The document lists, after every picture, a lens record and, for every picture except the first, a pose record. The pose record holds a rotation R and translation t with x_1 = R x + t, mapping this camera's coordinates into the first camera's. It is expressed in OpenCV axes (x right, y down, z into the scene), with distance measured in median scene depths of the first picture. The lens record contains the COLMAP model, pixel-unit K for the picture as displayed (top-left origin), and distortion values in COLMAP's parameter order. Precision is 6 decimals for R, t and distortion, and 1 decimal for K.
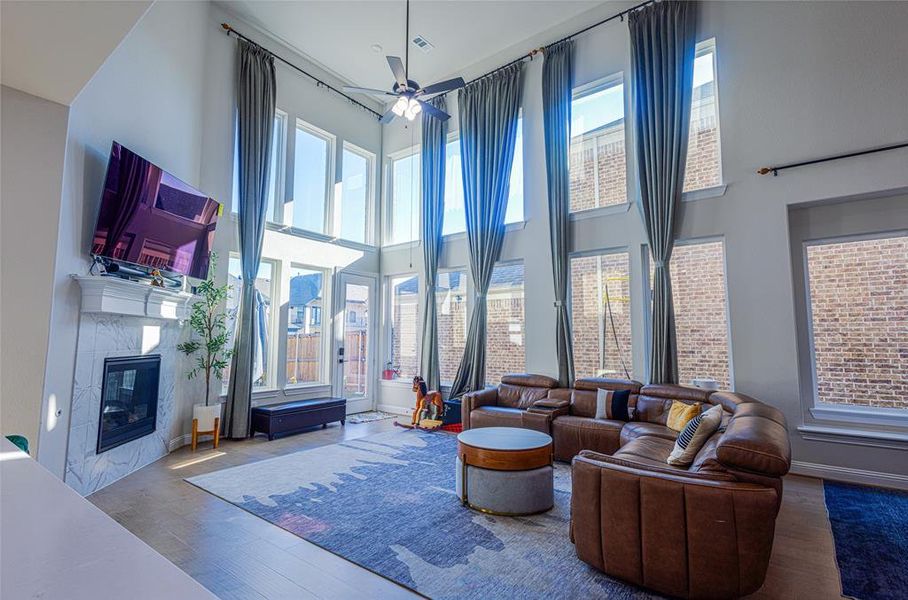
lens RADIAL K [[426.5, 0, 457.7], [0, 426.5, 298.4], [0, 0, 1]] dist [0.010655, -0.000860]
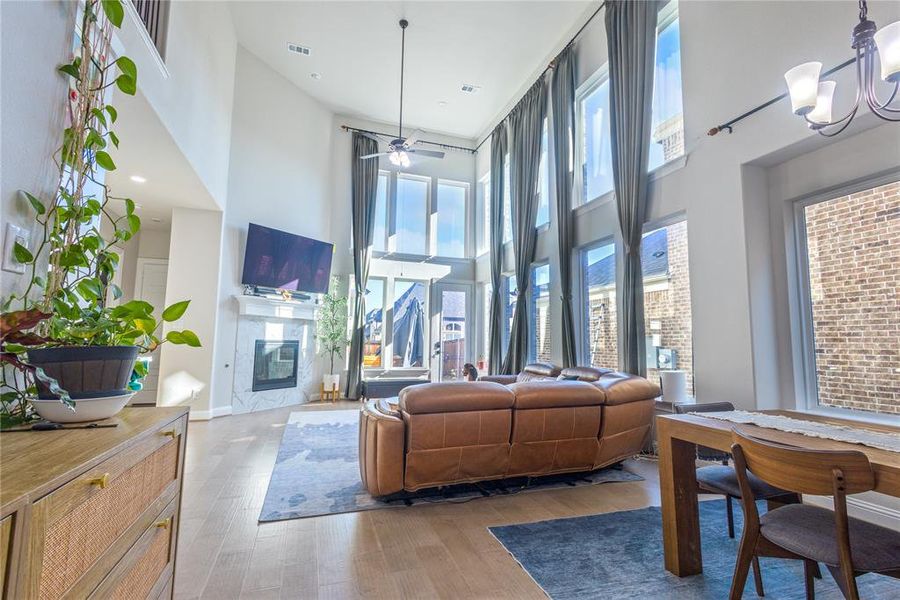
lens RADIAL K [[415.0, 0, 451.0], [0, 415.0, 300.5], [0, 0, 1]] dist [0.003833, -0.000224]
pose [[0.824081, -0.051293, -0.564145, 0.530271], [0.042833, 0.998683, -0.028233, 0.033631], [0.564851, -0.000898, 0.825193, 0.001820]]
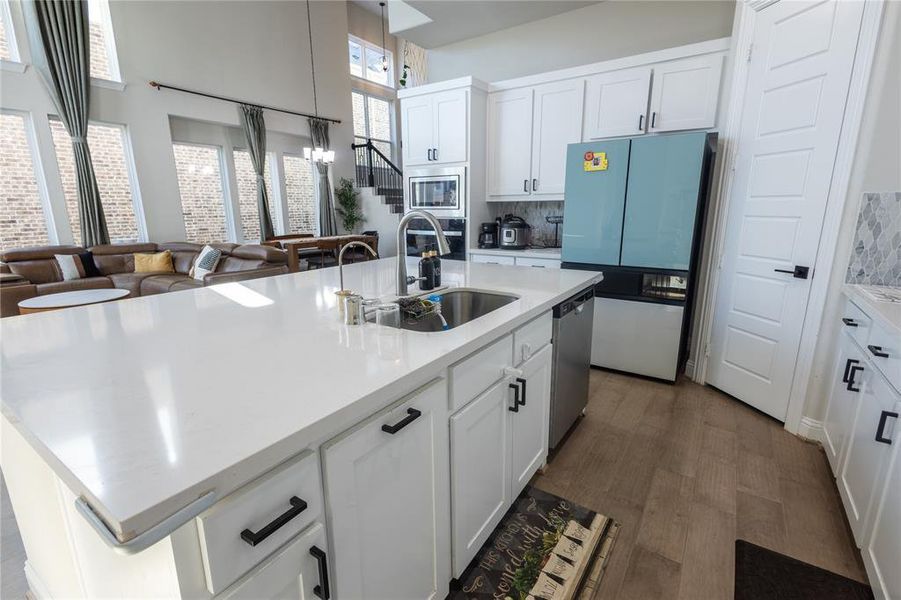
lens RADIAL K [[422.0, 0, 437.9], [0, 422.0, 301.5], [0, 0, 1]] dist [0.012071, -0.000519]
pose [[-0.009092, -0.223135, 0.974745, -0.577986], [-0.082442, 0.971634, 0.221653, 0.006181], [-0.996554, -0.078344, -0.027230, 0.039347]]
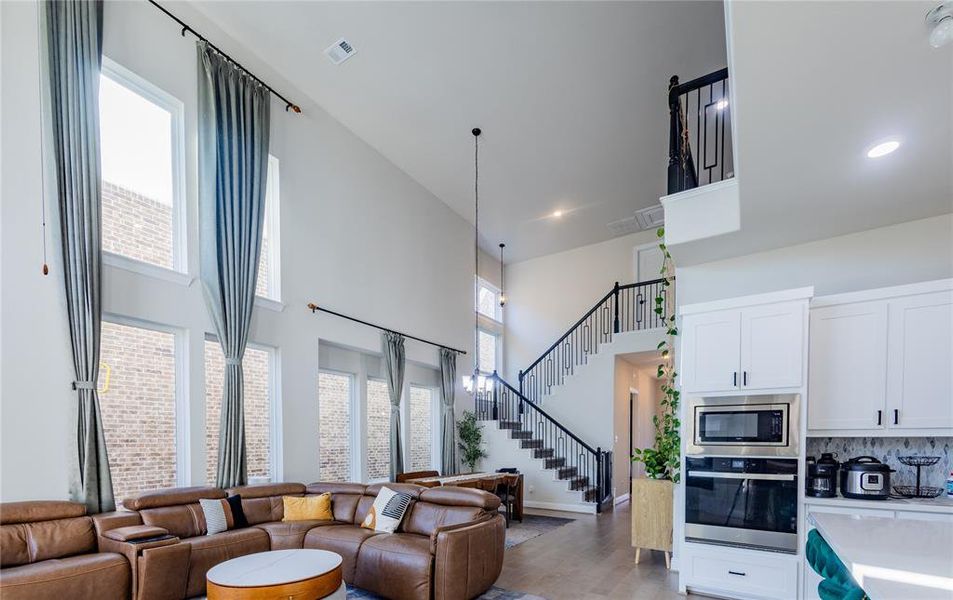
lens RADIAL K [[425.2, 0, 464.7], [0, 425.2, 448.4], [0, 0, 1]] dist [0.013644, -0.000439]
pose [[-0.044875, -0.020233, 0.998788, -0.397715], [-0.092208, 0.995611, 0.016025, 0.039878], [-0.994728, -0.091377, -0.046544, 0.410891]]
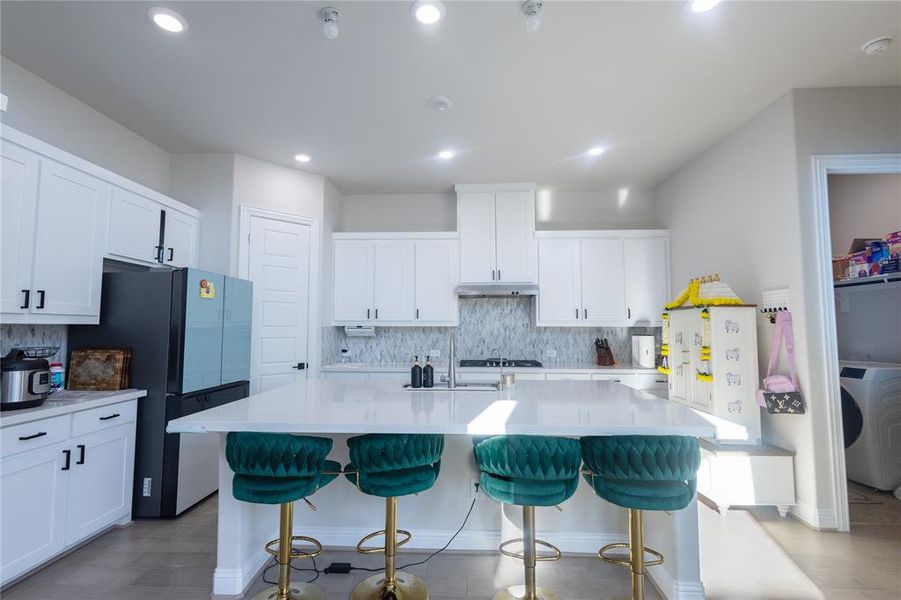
lens RADIAL K [[415.4, 0, 451.5], [0, 415.4, 300.5], [0, 0, 1]] dist [0.003833, -0.000224]
pose [[-0.829693, -0.040205, -0.556771, -0.021211], [0.048778, 0.988366, -0.144059, 0.042359], [0.556085, -0.146683, -0.818079, 0.436268]]
